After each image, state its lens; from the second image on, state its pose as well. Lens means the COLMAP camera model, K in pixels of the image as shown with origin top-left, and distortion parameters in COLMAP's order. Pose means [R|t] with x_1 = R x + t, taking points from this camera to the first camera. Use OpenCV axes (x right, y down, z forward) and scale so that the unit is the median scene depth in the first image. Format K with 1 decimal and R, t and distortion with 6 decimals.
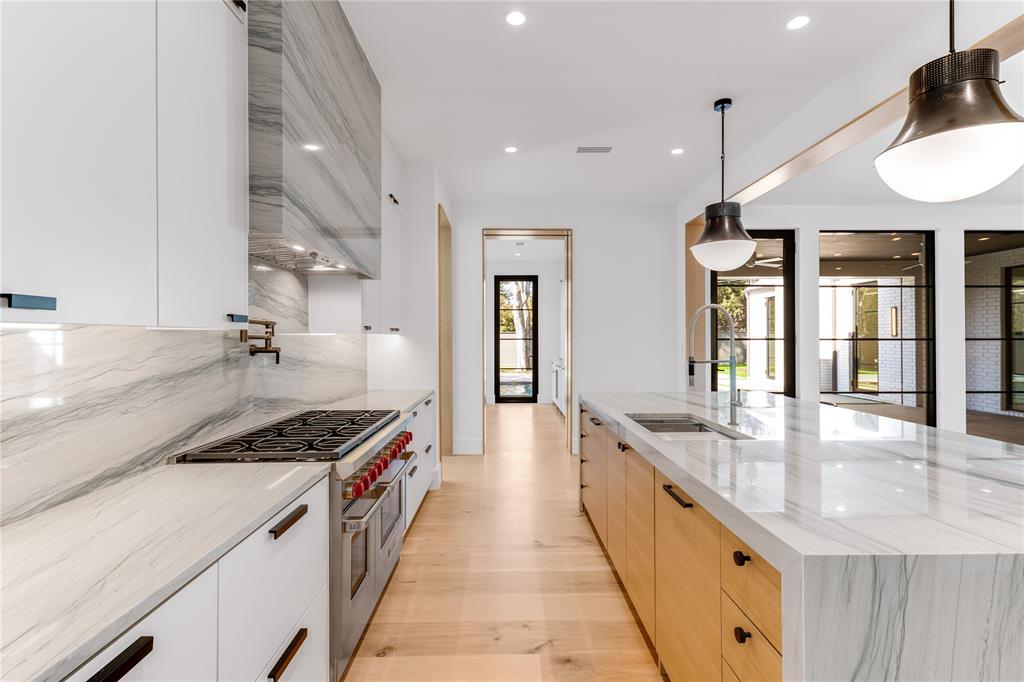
lens RADIAL K [[476.4, 0, 512.1], [0, 476.4, 337.3], [0, 0, 1]] dist [0.001817, -0.000355]
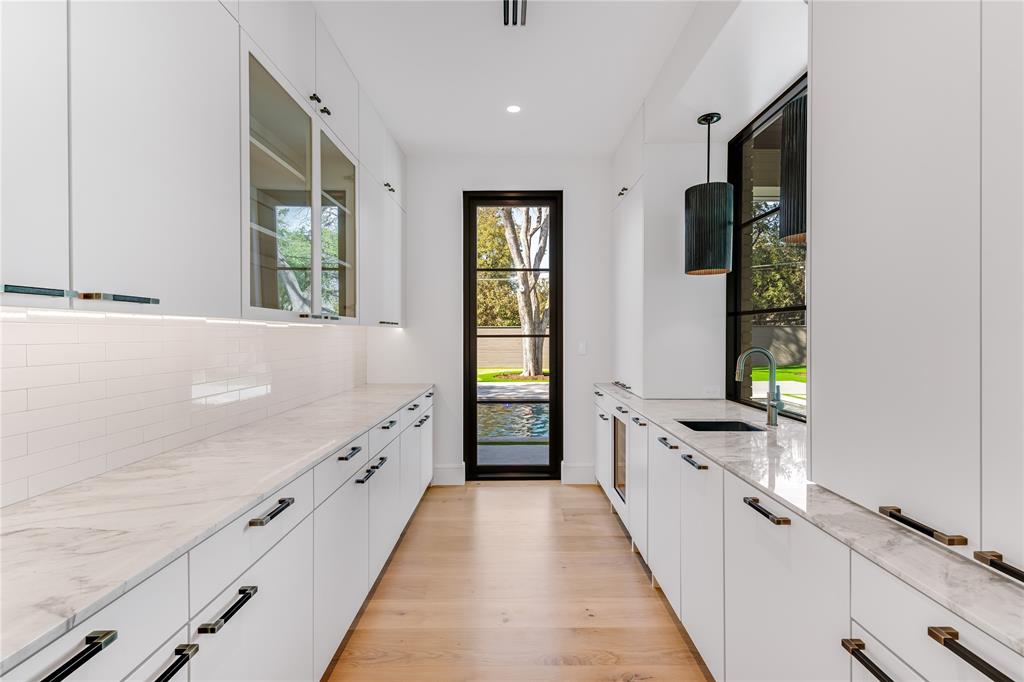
lens RADIAL K [[473.1, 0, 512.0], [0, 473.1, 341.0], [0, 0, 1]] dist [-0.000034, -0.000012]
pose [[0.999846, -0.002262, -0.017421, 0.022239], [0.002536, 0.999873, 0.015705, 0.001487], [0.017384, -0.015747, 0.999725, 0.800077]]
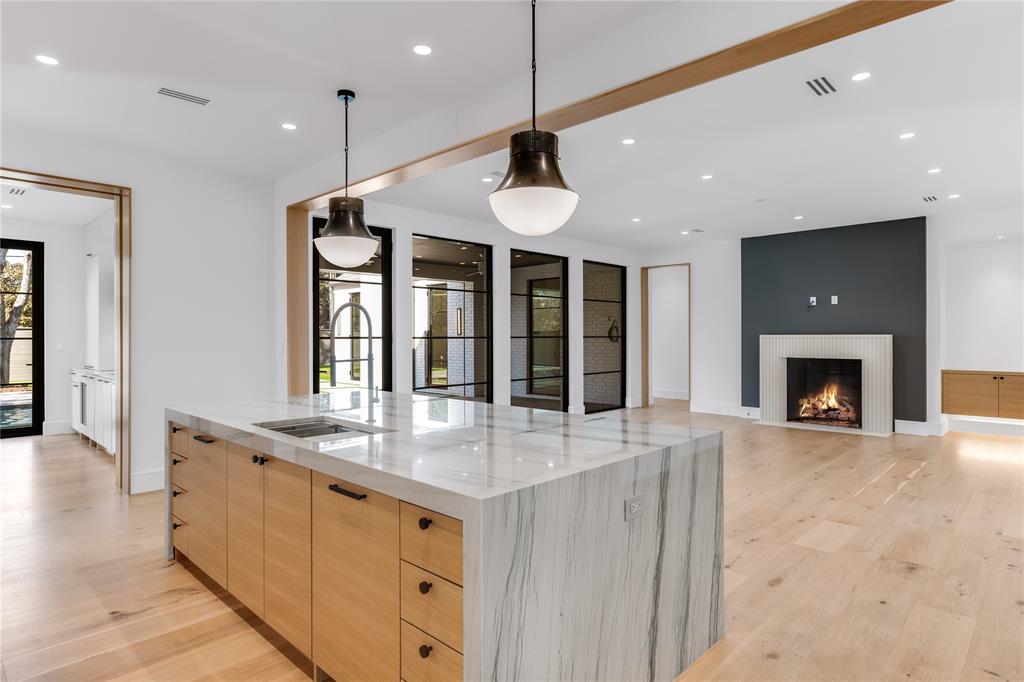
lens RADIAL K [[569.3, 0, 512.0], [0, 569.3, 341.0], [0, 0, 1]] dist [-0.005077, -0.001804]
pose [[0.705159, -0.006206, 0.709022, -0.064604], [-0.000467, 0.999957, 0.009217, -0.000223], [-0.709049, -0.006830, 0.705126, -0.025604]]
